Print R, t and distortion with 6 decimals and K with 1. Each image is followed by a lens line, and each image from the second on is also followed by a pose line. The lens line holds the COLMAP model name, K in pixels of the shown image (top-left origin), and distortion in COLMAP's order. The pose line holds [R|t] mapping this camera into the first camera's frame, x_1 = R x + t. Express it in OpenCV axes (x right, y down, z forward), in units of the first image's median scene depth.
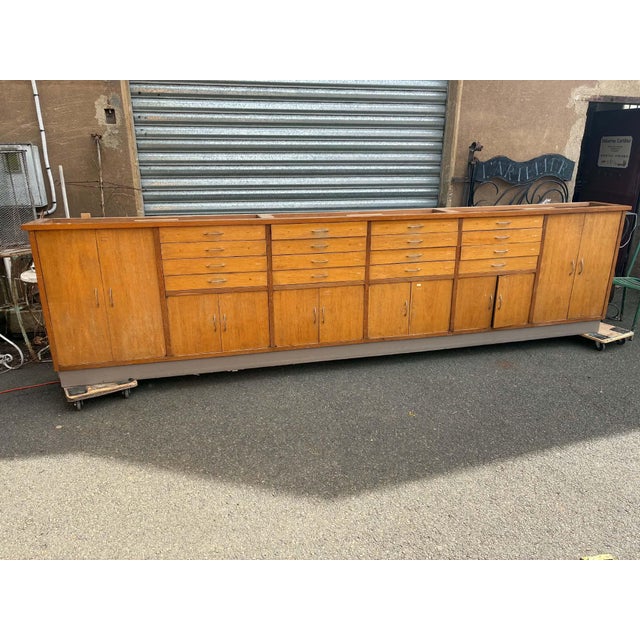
lens RADIAL K [[478.2, 0, 317.4], [0, 478.2, 325.7], [0, 0, 1]] dist [0.023853, -0.019245]
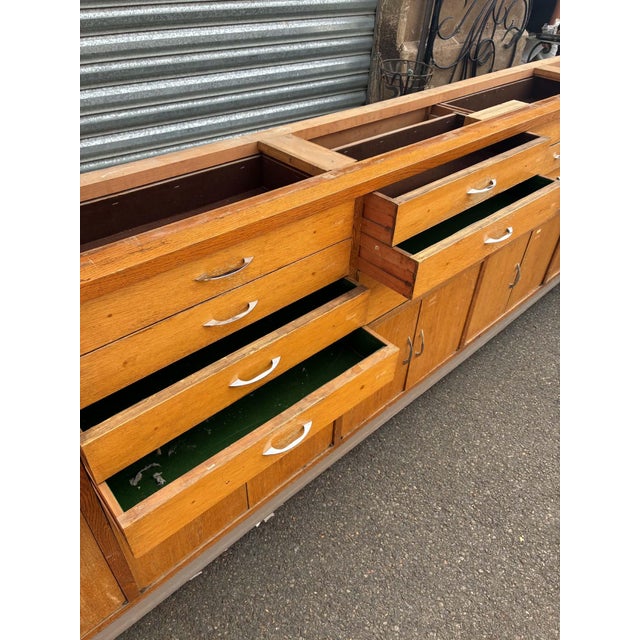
lens RADIAL K [[478.2, 0, 307.4], [0, 478.2, 318.8], [0, 0, 1]] dist [0.023853, -0.019245]
pose [[0.884939, -0.263565, 0.383948, -0.246799], [0.115725, 0.923035, 0.366898, -0.219372], [-0.451099, -0.280250, 0.847331, 0.620771]]
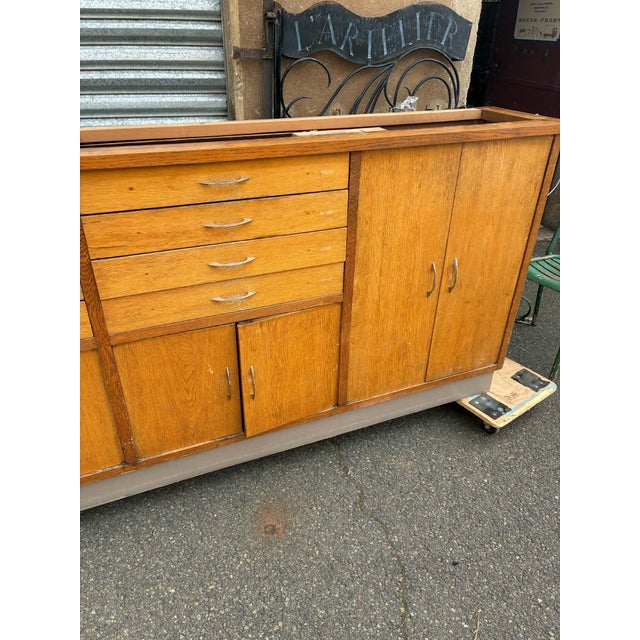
lens RADIAL K [[478.2, 0, 308.3], [0, 478.2, 321.1], [0, 0, 1]] dist [0.023853, -0.019245]
pose [[0.990497, -0.054849, 0.126122, 0.397851], [0.029646, 0.980625, 0.193640, -0.181891], [-0.134299, -0.188061, 0.972932, 0.651432]]
